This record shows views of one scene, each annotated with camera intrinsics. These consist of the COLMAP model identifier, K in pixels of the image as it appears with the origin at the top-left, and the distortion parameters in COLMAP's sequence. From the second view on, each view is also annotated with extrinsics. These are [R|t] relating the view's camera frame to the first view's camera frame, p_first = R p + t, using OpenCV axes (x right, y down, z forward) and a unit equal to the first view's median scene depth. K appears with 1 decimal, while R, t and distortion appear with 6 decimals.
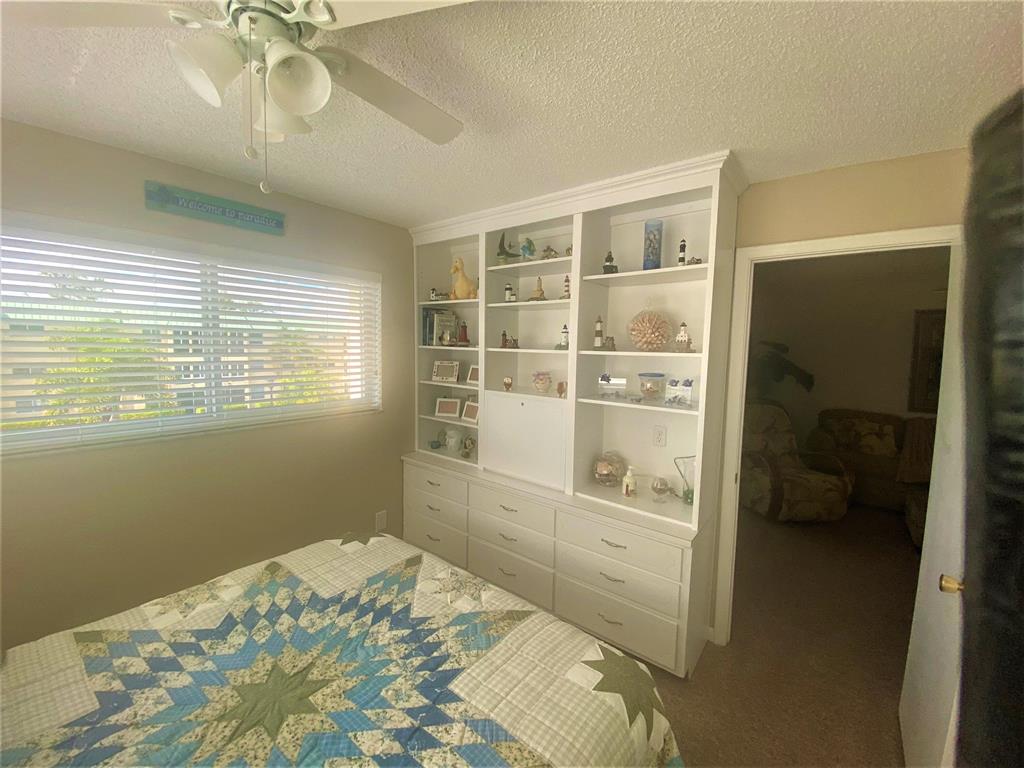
lens RADIAL K [[408.4, 0, 512.0], [0, 408.4, 384.0], [0, 0, 1]] dist [0.001567, -0.011413]
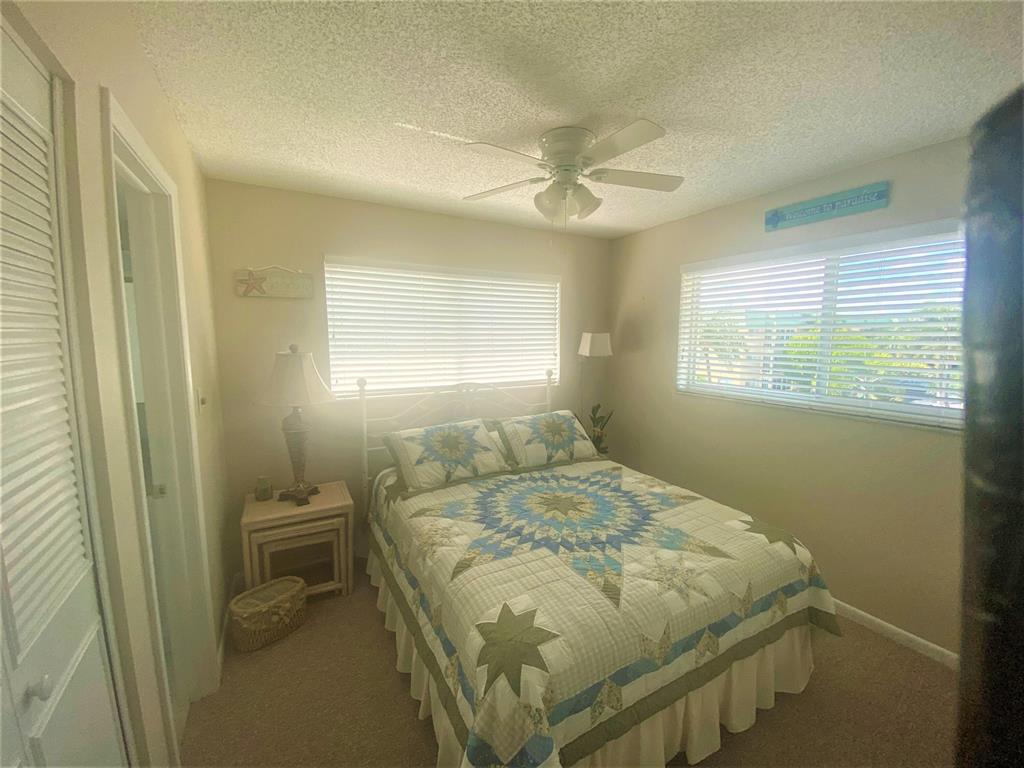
lens RADIAL K [[408.4, 0, 512.0], [0, 408.4, 384.0], [0, 0, 1]] dist [0.001567, -0.011413]
pose [[-0.388931, 0.084750, -0.917360, 1.033677], [-0.097875, 0.986323, 0.132617, -0.043570], [0.916053, 0.141366, -0.375317, 1.142664]]
